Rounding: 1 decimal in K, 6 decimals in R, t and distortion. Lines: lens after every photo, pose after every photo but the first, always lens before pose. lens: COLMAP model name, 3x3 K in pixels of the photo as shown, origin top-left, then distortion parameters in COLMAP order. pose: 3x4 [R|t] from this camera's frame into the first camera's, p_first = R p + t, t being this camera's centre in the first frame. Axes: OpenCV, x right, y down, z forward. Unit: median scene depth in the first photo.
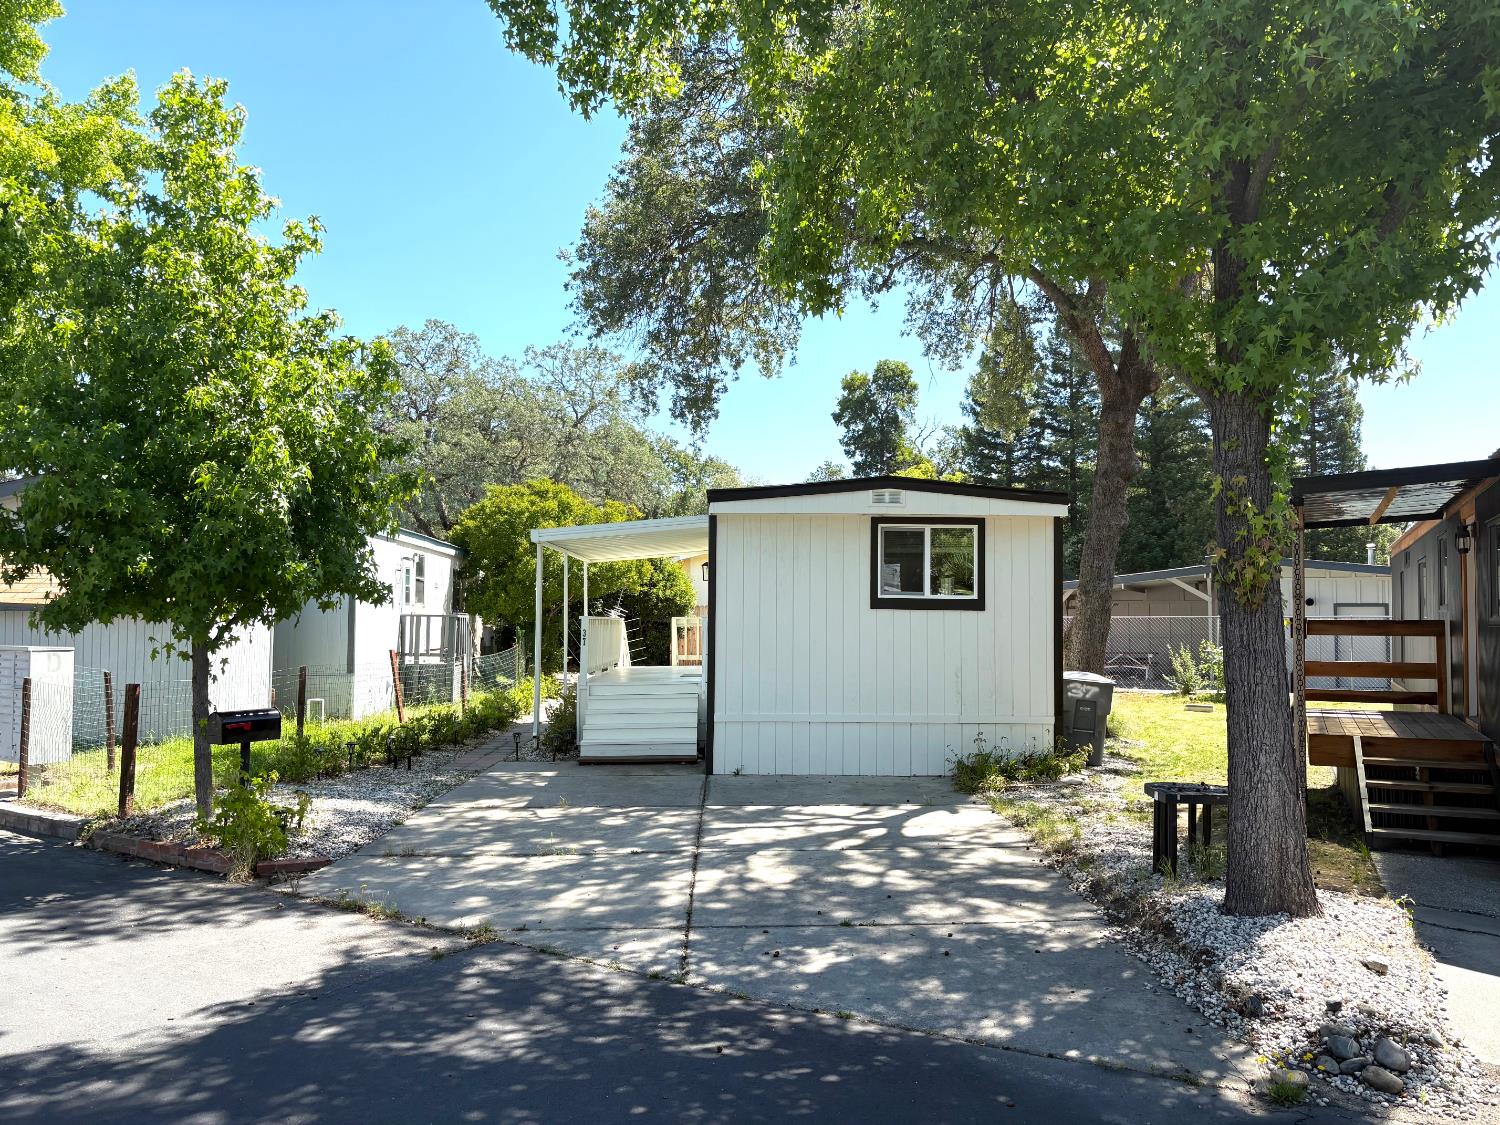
lens RADIAL K [[1150.5, 0, 749.5], [0, 1150.5, 557.9], [0, 0, 1]] dist [0.004349, -0.004931]
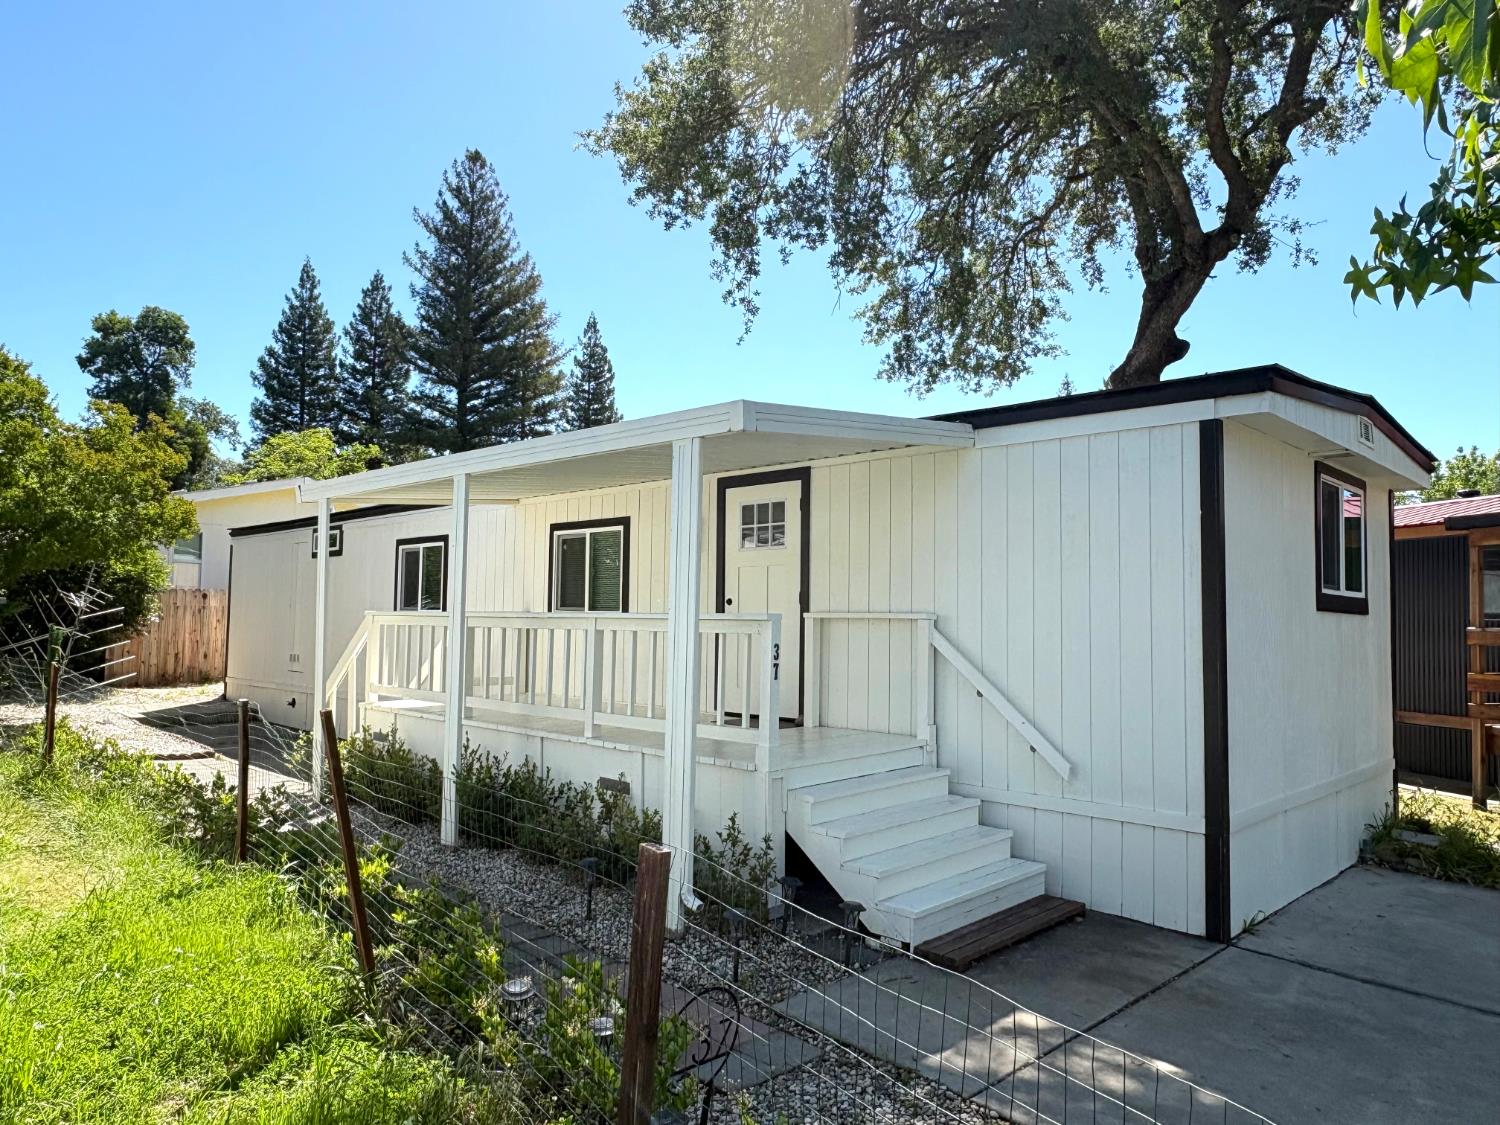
lens RADIAL K [[990.0, 0, 745.2], [0, 990.0, 563.0], [0, 0, 1]] dist [0.012046, -0.000205]
pose [[0.705879, 0.044655, 0.706924, -0.100902], [-0.049918, 0.998666, -0.013240, 0.008658], [-0.706571, -0.025942, 0.707166, 0.177326]]
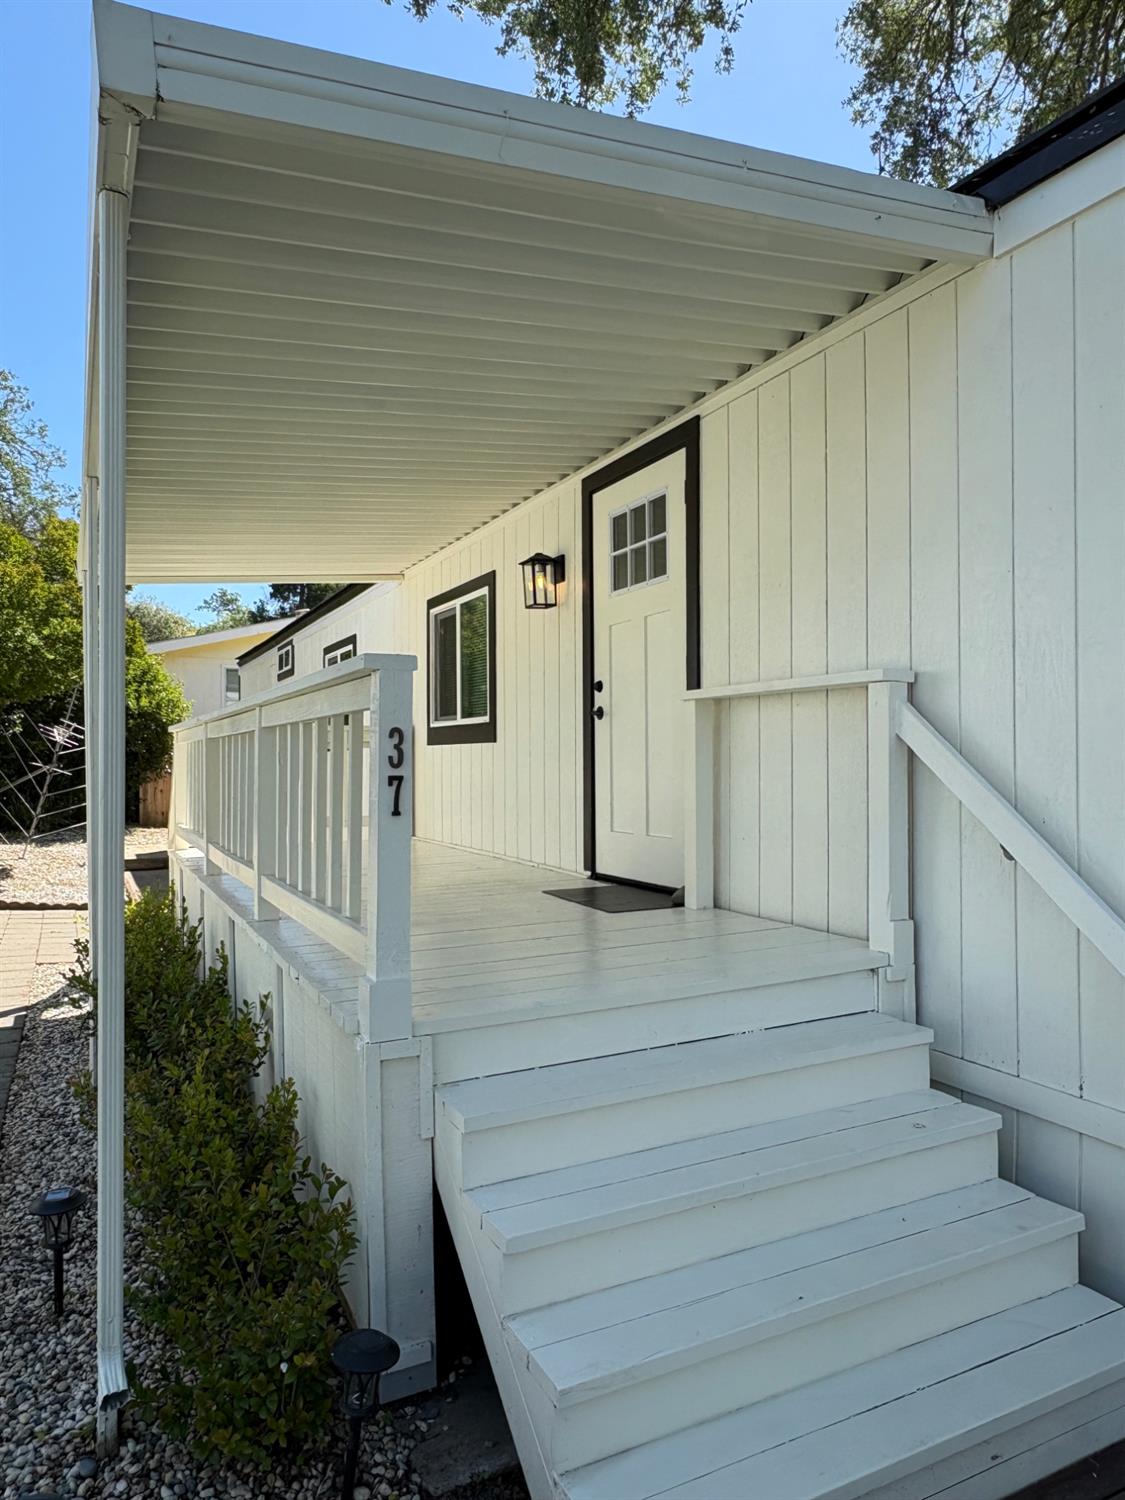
lens RADIAL K [[990.0, 0, 583.3], [0, 990.0, 747.8], [0, 0, 1]] dist [0.012046, -0.000205]
pose [[0.894248, -0.004879, 0.447545, -0.044215], [-0.014838, 0.999068, 0.040538, 0.013894], [-0.447326, -0.042892, 0.893342, 0.203670]]
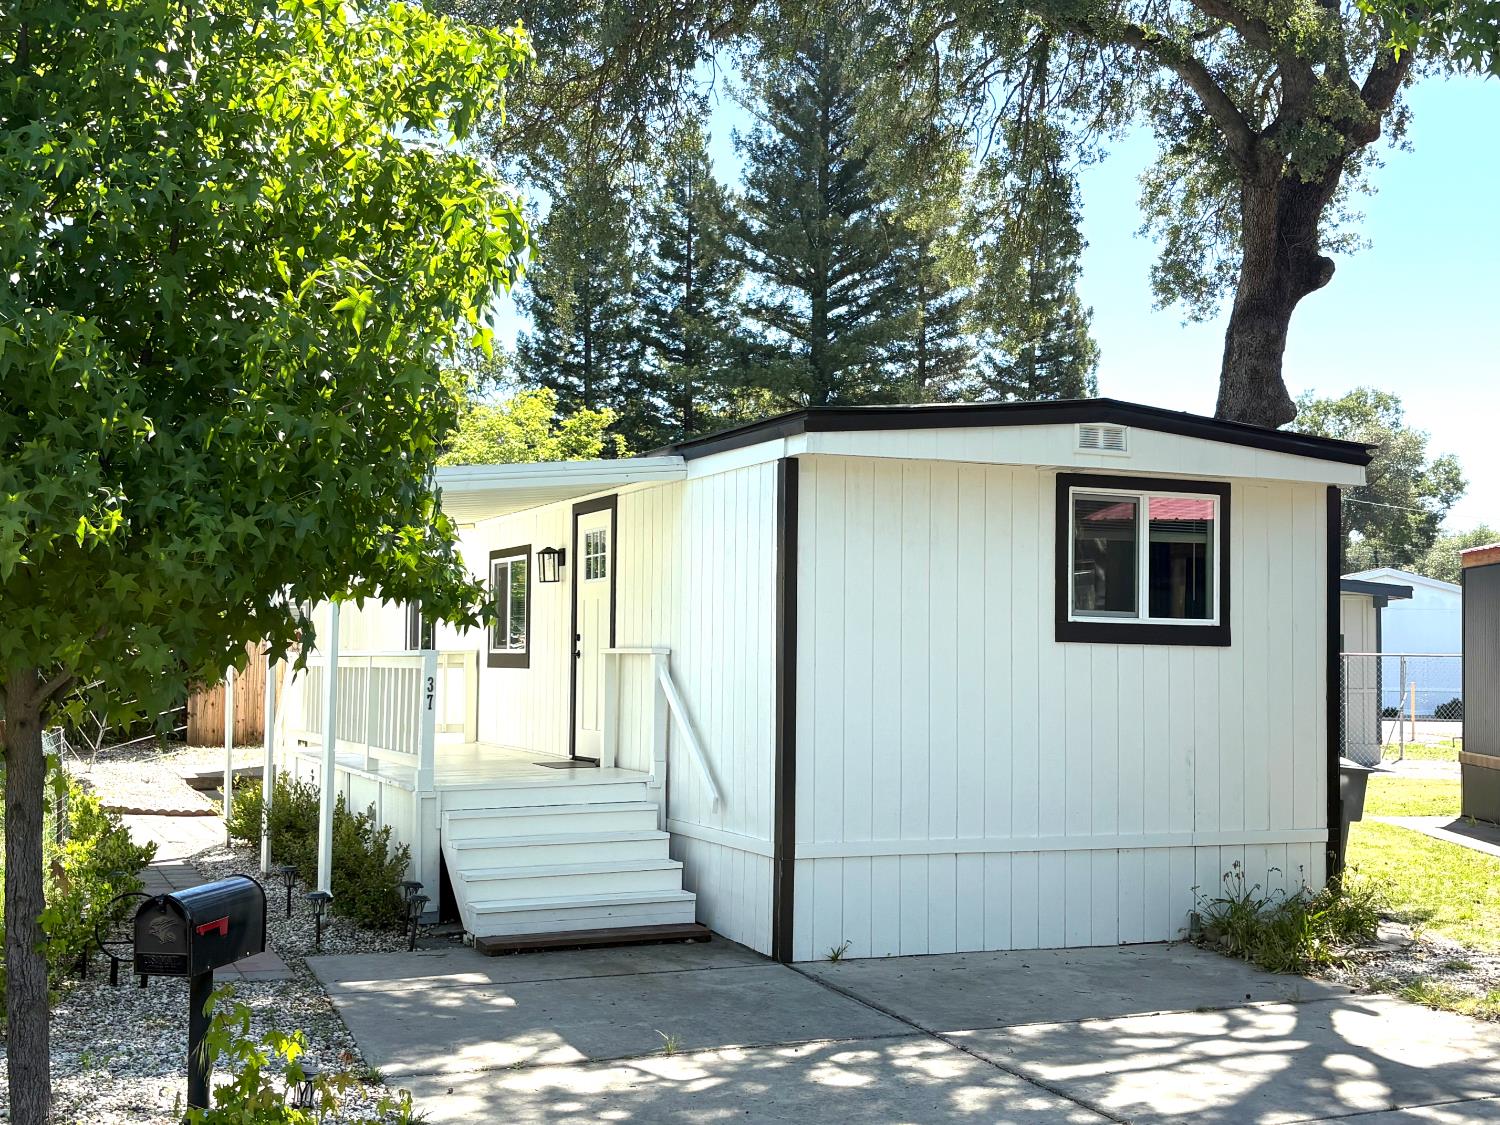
lens RADIAL K [[1841.1, 0, 791.4], [0, 1841.1, 578.9], [0, 0, 1]] dist [0.138088, 0.000000]
pose [[0.916606, 0.019114, 0.399334, -0.075814], [-0.025536, 0.999616, 0.010767, 0.001751], [-0.398975, -0.020067, 0.916742, 0.051937]]
